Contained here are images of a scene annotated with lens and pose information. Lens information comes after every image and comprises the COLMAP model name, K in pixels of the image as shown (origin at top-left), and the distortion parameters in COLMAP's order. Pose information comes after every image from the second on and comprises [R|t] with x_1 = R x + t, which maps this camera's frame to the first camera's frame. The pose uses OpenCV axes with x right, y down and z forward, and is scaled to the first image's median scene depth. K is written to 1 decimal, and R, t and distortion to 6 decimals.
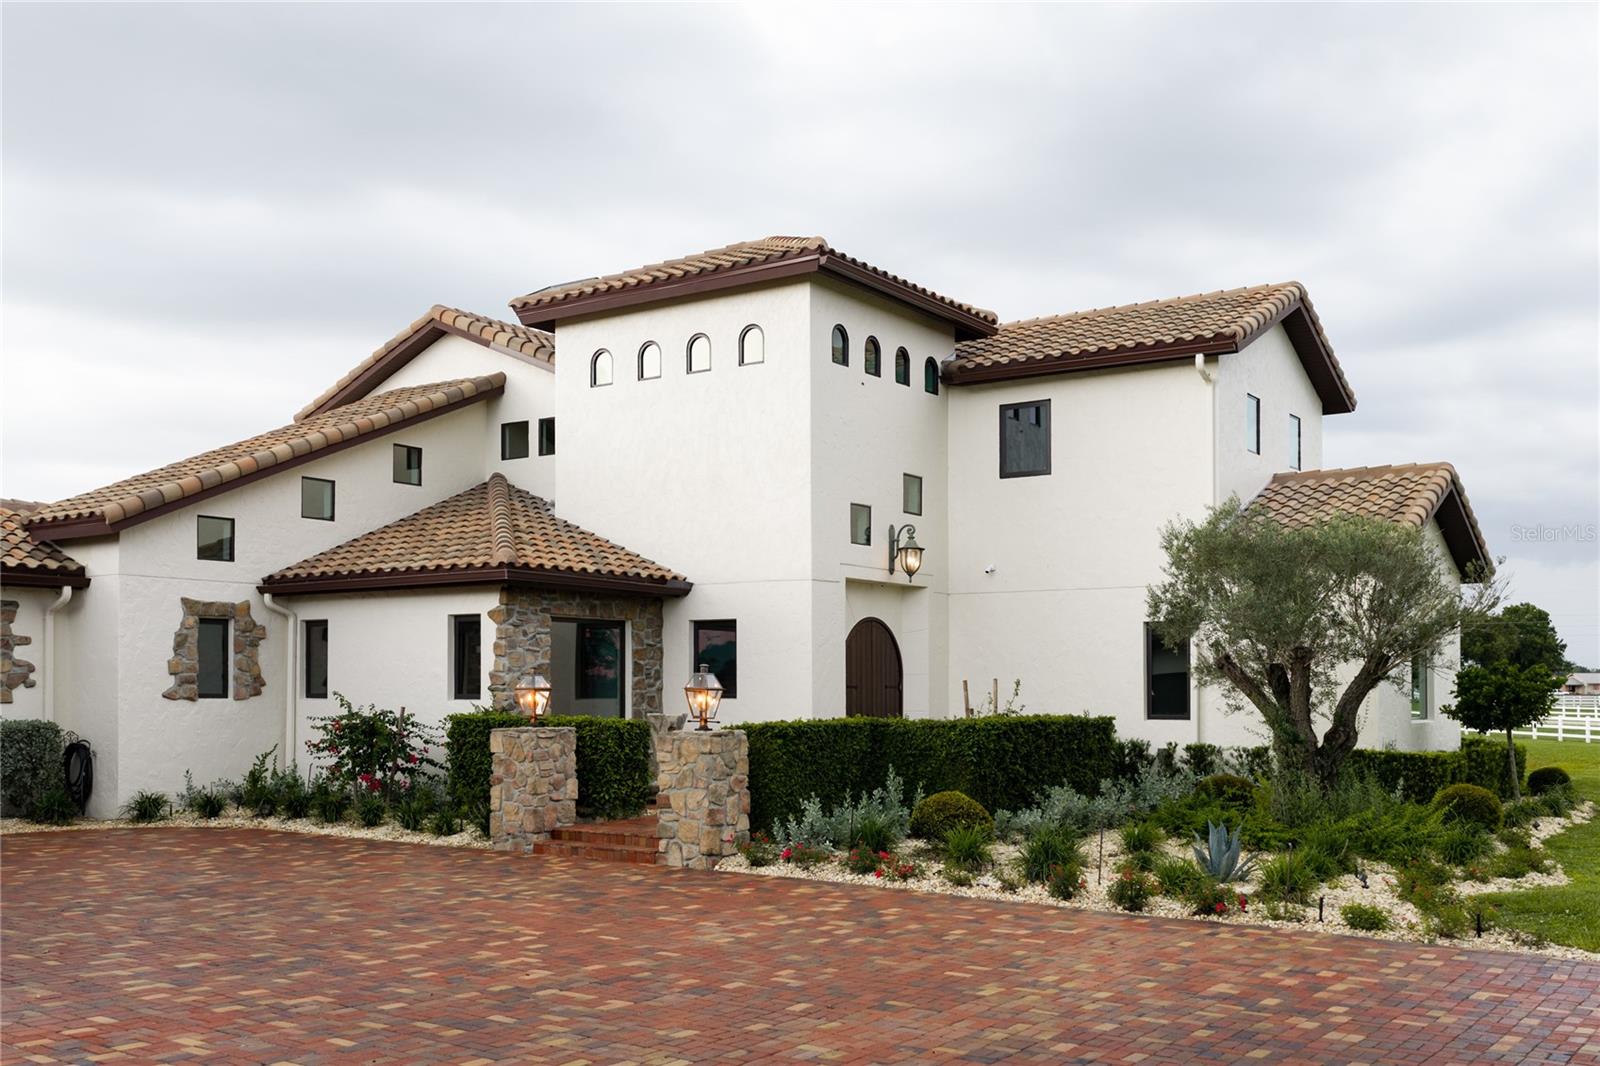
lens RADIAL K [[1550.7, 0, 741.5], [0, 1550.7, 640.6], [0, 0, 1]] dist [0.018209, -0.011500]
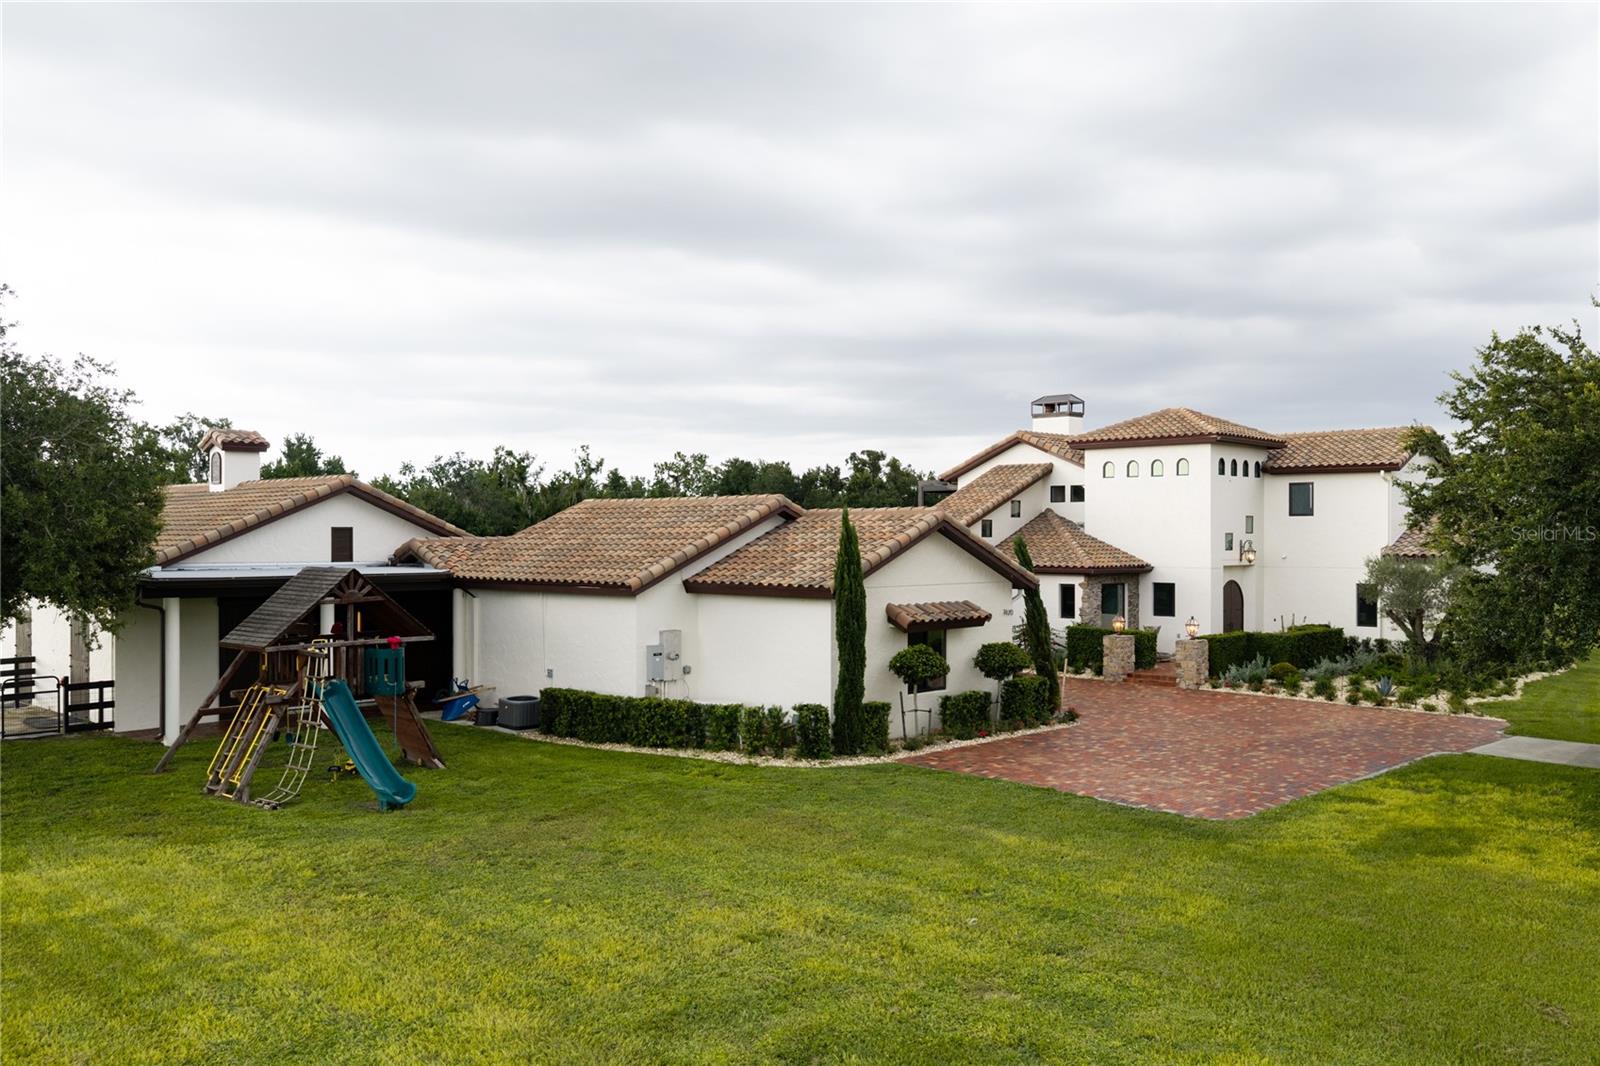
lens RADIAL K [[1328.8, 0, 800.0], [0, 1328.8, 533.0], [0, 0, 1]] dist [0.018017, -0.033678]
pose [[0.990642, 0.000166, -0.136487, -0.315614], [0.004191, 0.999491, 0.031629, -0.169190], [0.136422, -0.031905, 0.990137, -1.164201]]
